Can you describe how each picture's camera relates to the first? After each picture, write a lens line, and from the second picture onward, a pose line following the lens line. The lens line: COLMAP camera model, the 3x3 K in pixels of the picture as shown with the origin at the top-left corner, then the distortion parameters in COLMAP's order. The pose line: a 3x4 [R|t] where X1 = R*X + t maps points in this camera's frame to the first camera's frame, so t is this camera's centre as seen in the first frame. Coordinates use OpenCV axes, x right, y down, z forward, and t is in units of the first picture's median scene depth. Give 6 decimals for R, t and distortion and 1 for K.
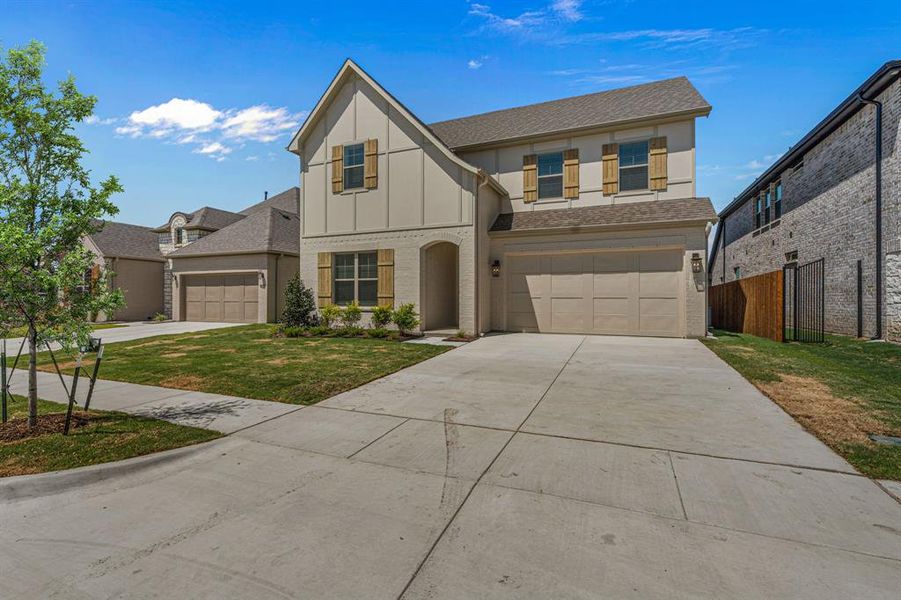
lens RADIAL K [[411.6, 0, 445.9], [0, 411.6, 300.5], [0, 0, 1]] dist [-0.008603, 0.004023]
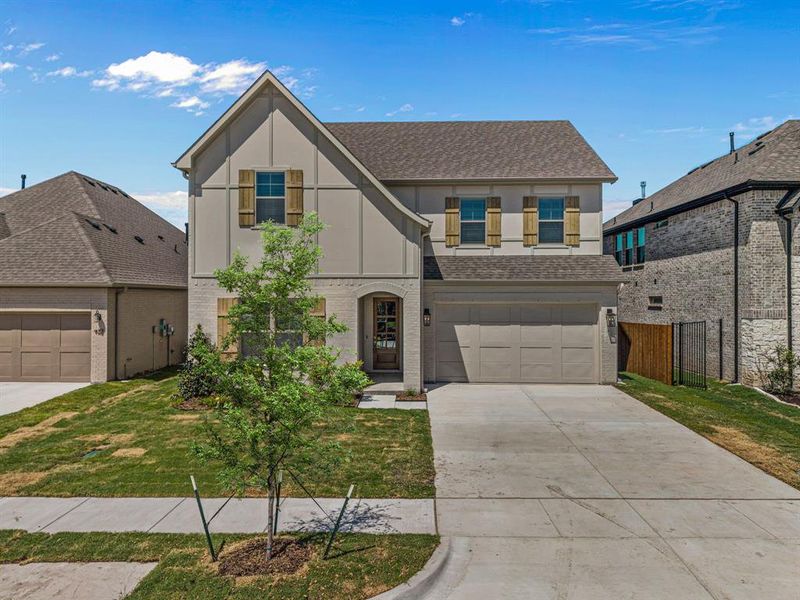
lens RADIAL K [[543.4, 0, 399.8], [0, 543.4, 300.1], [0, 0, 1]] dist [0.016121, -0.019643]
pose [[0.926648, -0.001928, 0.375925, -0.423468], [0.001715, 0.999998, 0.000902, -0.123690], [-0.375926, -0.000191, 0.926650, -0.147514]]
